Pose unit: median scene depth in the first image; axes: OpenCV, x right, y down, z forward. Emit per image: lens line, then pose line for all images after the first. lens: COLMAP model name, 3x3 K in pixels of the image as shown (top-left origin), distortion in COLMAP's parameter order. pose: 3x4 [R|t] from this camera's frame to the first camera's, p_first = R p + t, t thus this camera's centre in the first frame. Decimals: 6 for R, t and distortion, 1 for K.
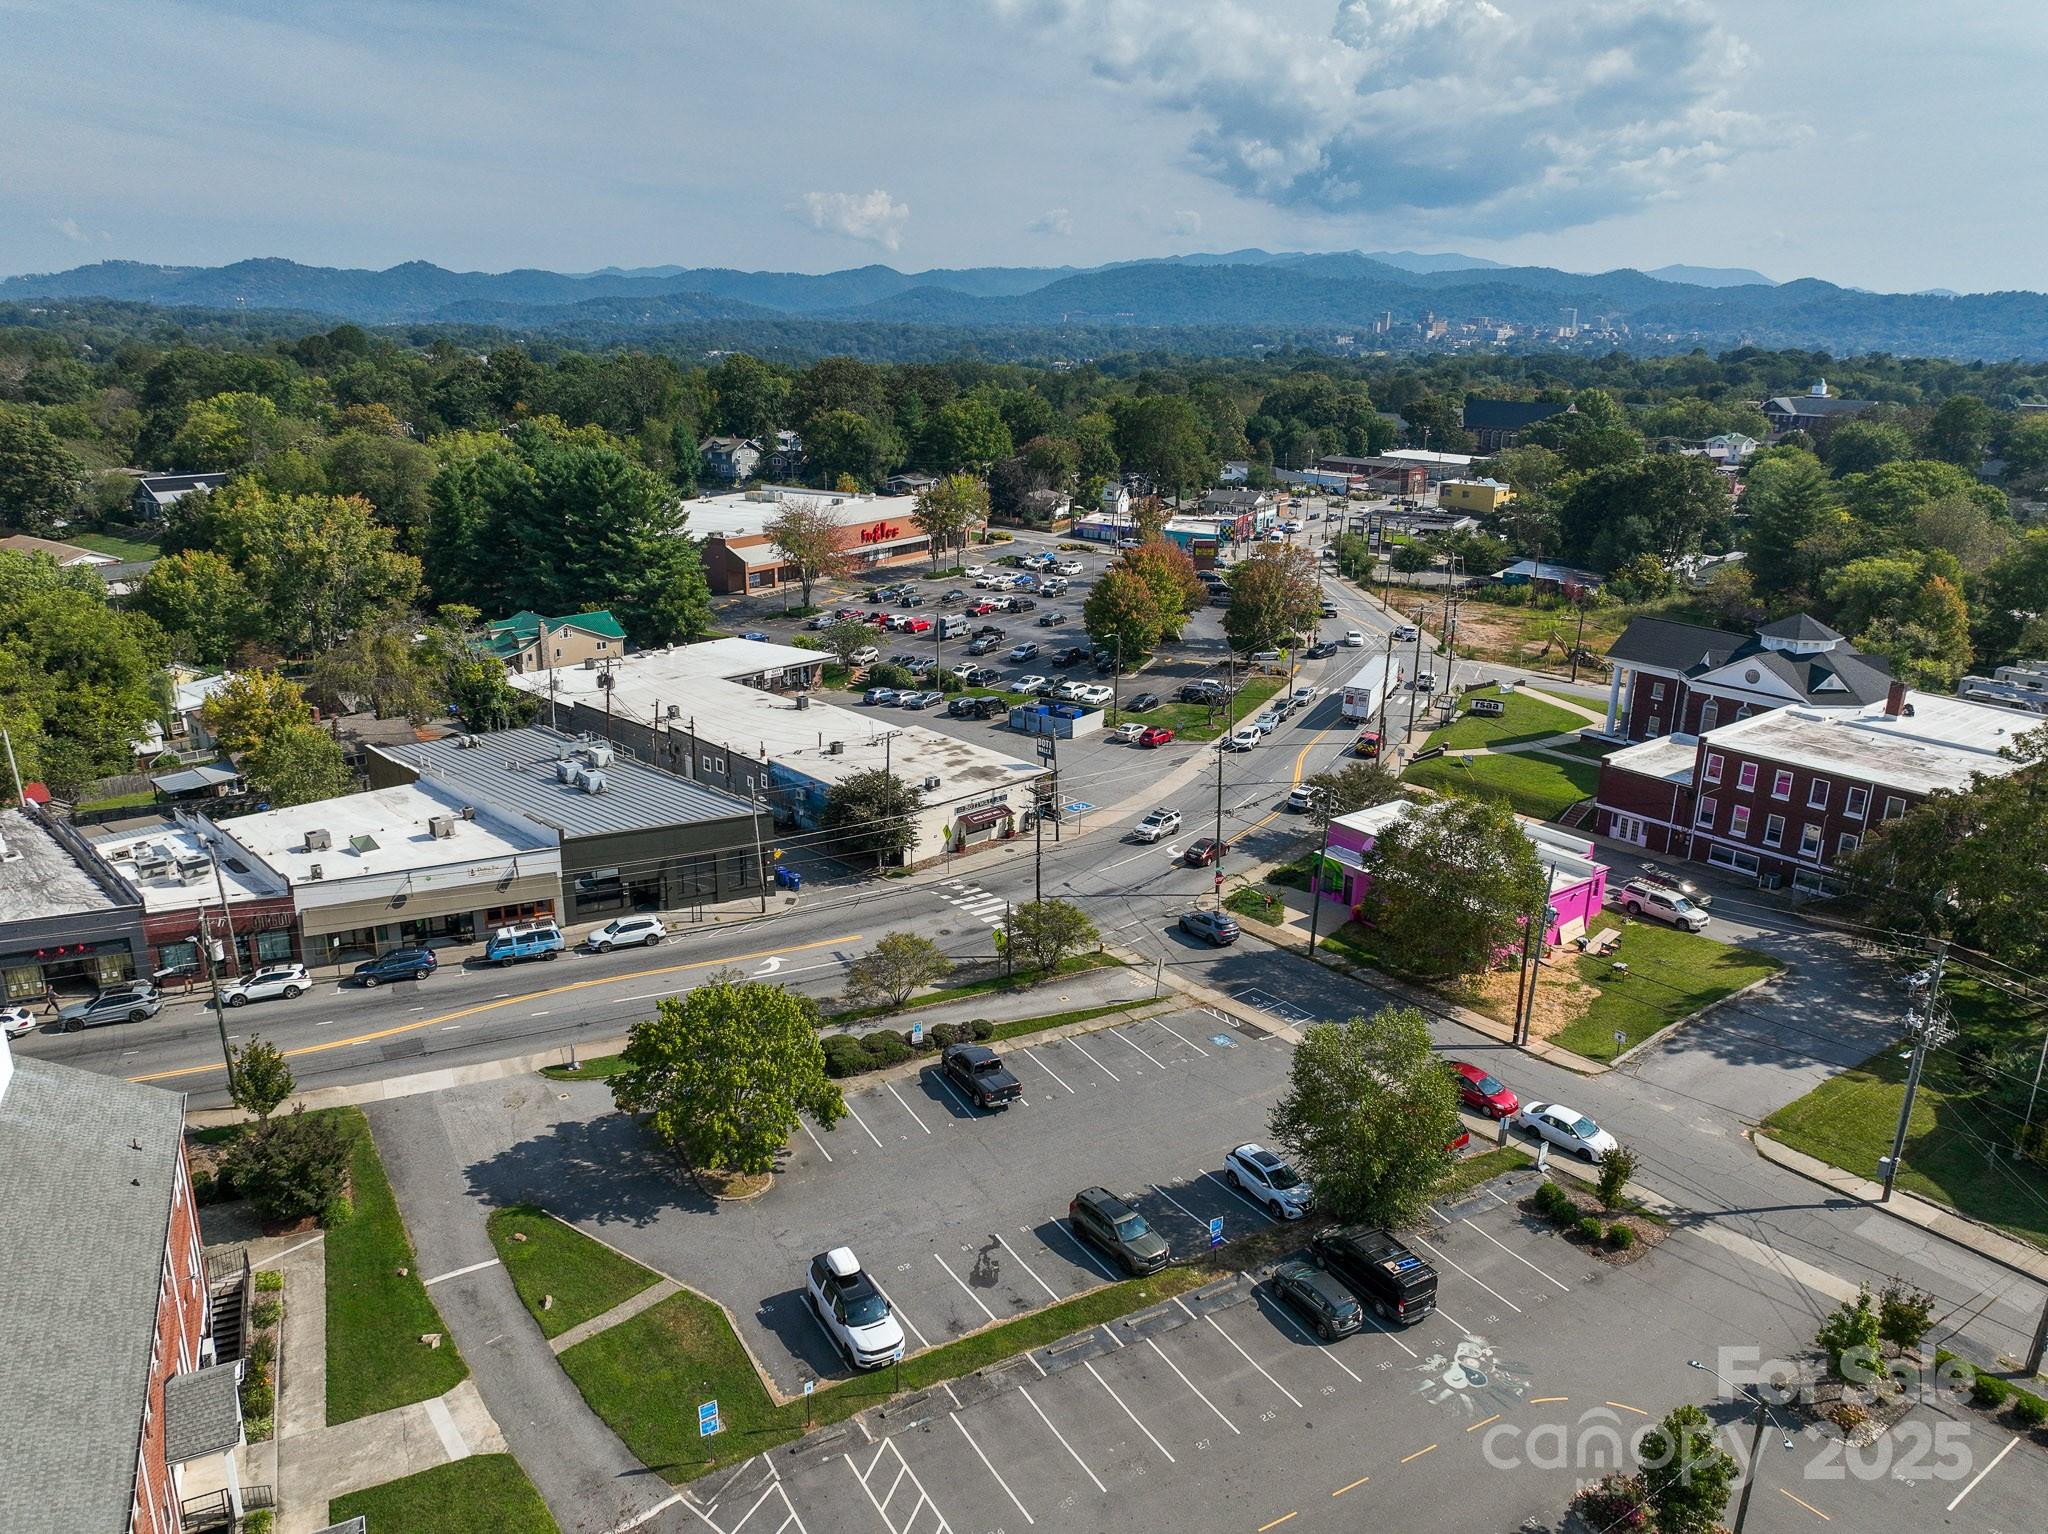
lens RADIAL K [[1444.9, 0, 1025.0], [0, 1444.9, 770.2], [0, 0, 1]] dist [-0.002771, 0.018776]
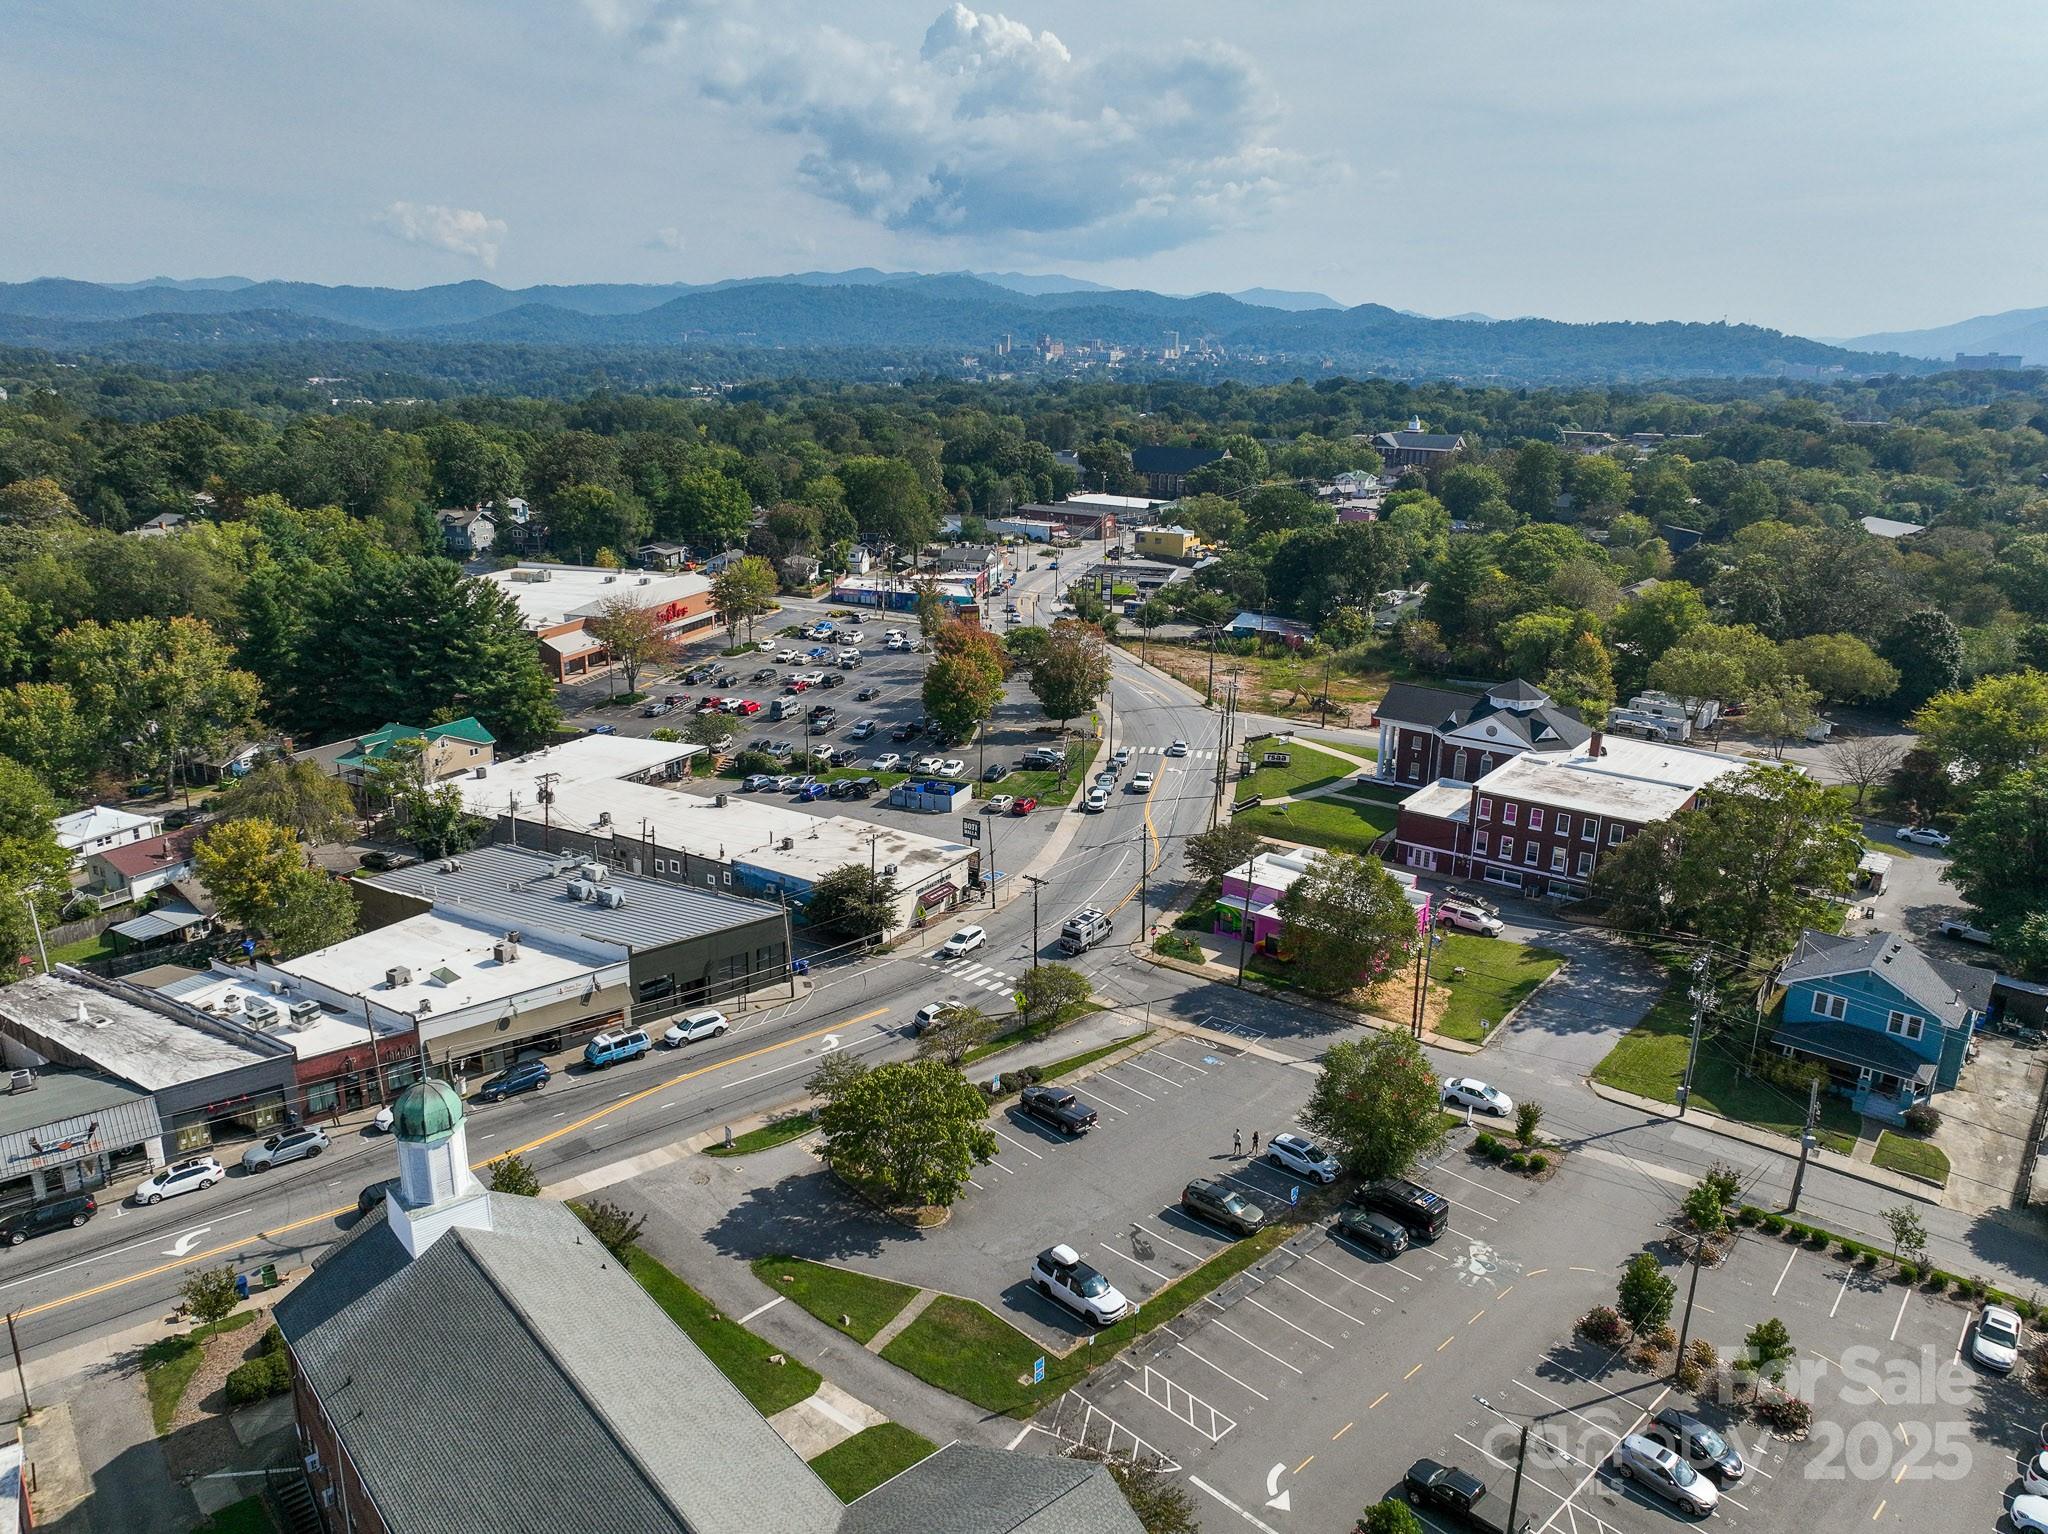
lens RADIAL K [[1444.9, 0, 1024.2], [0, 1444.9, 769.4], [0, 0, 1]] dist [-0.002771, 0.018776]
pose [[0.968346, -0.070028, 0.239587, -0.261348], [0.072591, 0.997360, -0.001877, -0.069946], [-0.238823, 0.019209, 0.970873, -0.193882]]
